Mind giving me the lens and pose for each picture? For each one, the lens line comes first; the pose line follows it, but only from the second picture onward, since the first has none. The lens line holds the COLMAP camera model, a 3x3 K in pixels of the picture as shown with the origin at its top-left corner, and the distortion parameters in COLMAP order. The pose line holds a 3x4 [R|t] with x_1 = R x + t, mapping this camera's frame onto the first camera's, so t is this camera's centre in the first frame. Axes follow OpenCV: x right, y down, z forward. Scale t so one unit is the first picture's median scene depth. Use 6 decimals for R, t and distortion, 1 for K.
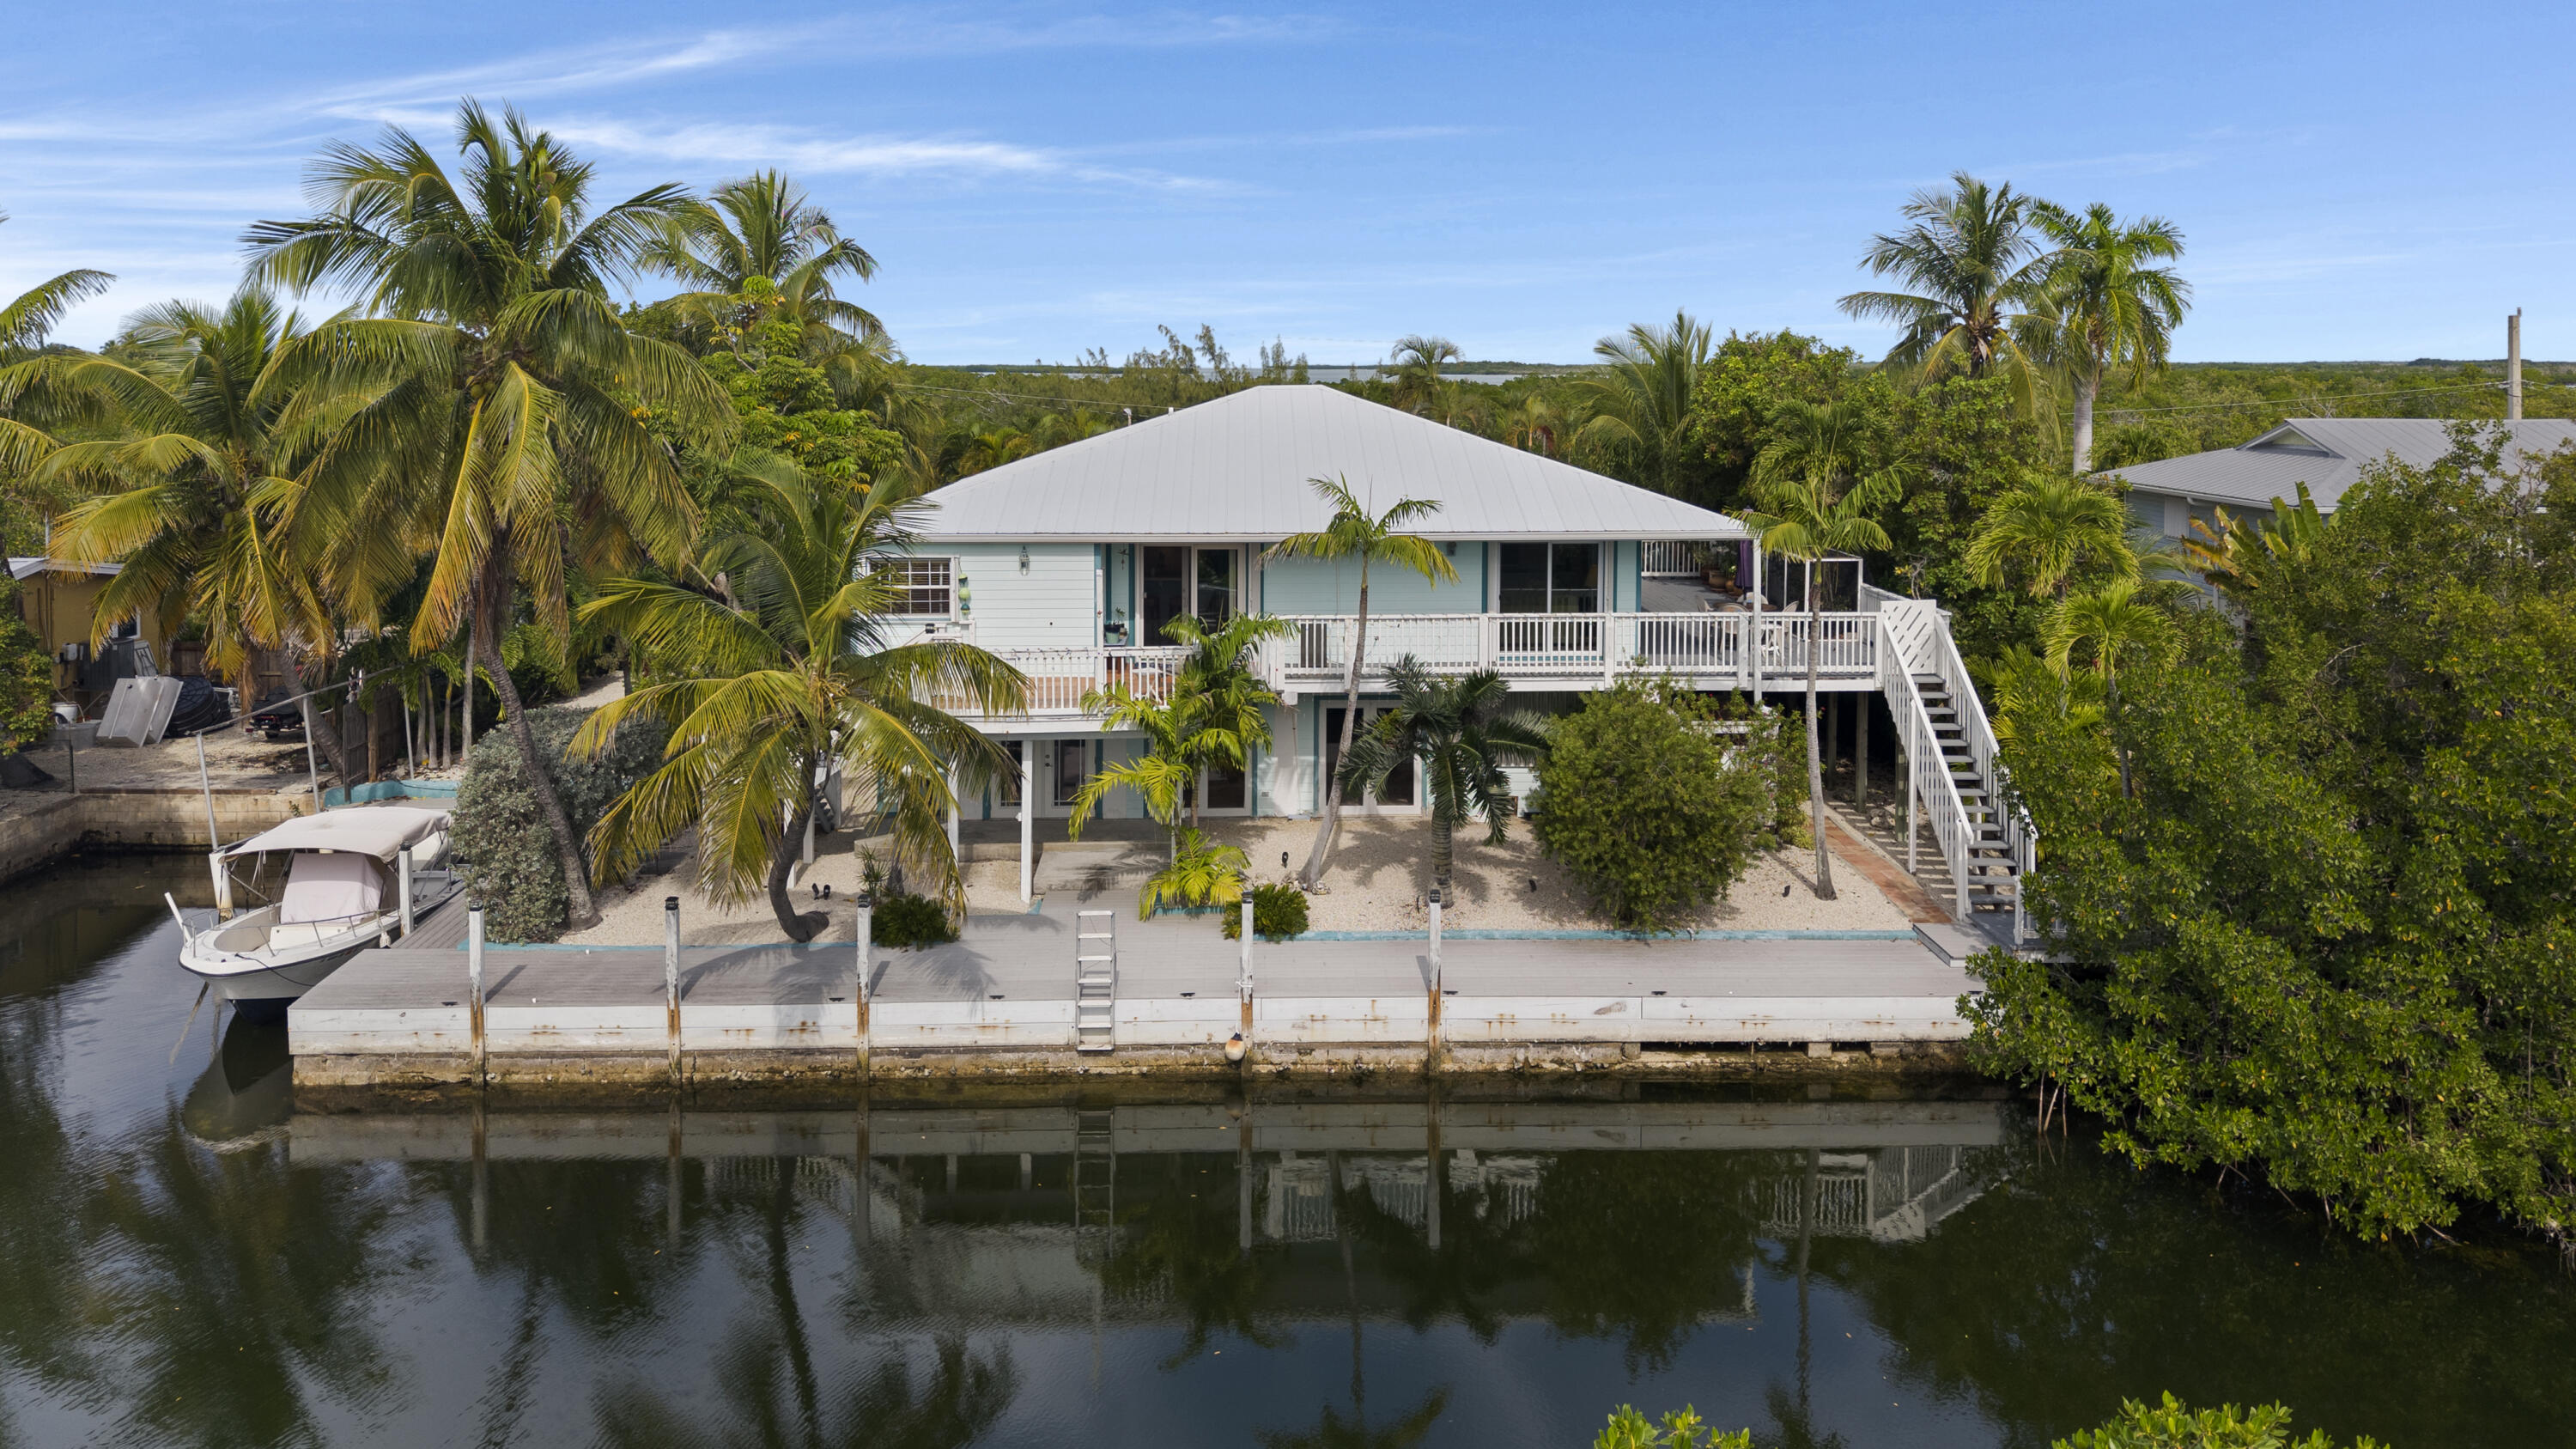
lens RADIAL K [[1800.4, 0, 1435.0], [0, 1800.4, 578.3], [0, 0, 1]] dist [0.072862, -0.109527]
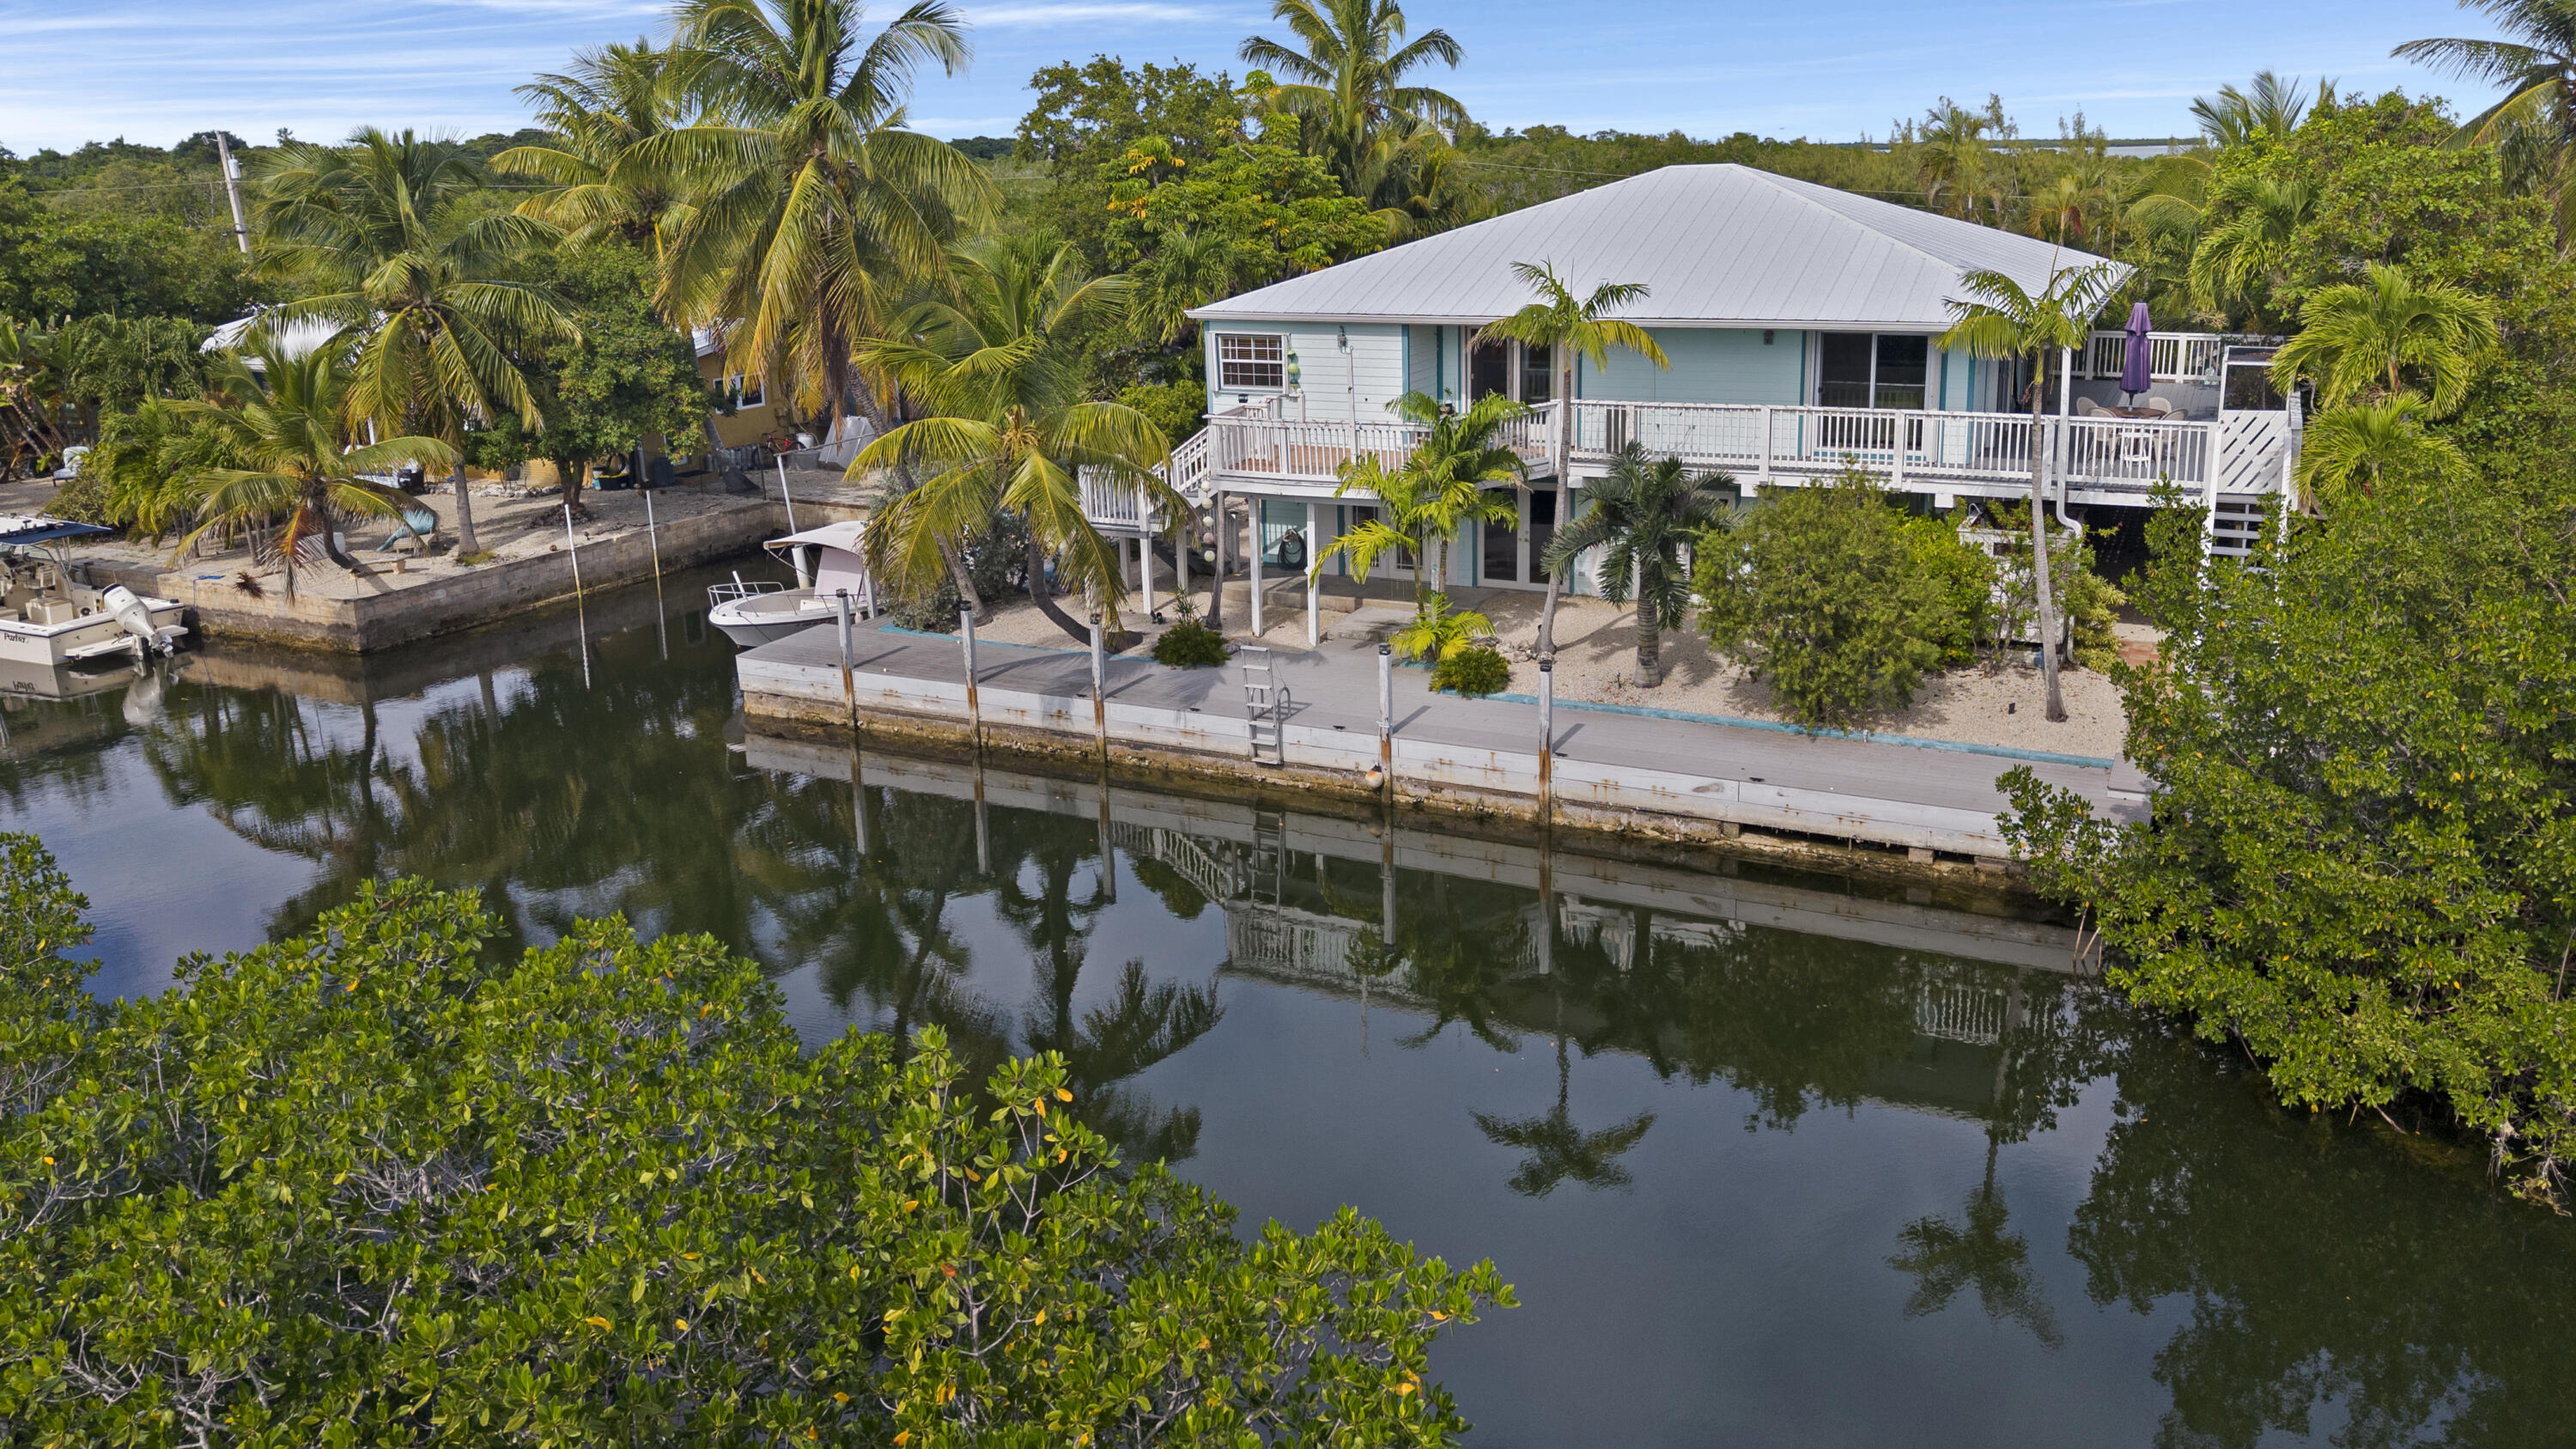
lens RADIAL K [[1725.8, 0, 1288.0], [0, 1725.8, 724.5], [0, 0, 1]] dist [0.047876, -0.058554]
pose [[0.902614, 0.118527, -0.413811, 0.285118], [-0.032176, 0.977231, 0.209722, -0.000867], [0.429247, -0.175983, 0.885876, 0.012596]]
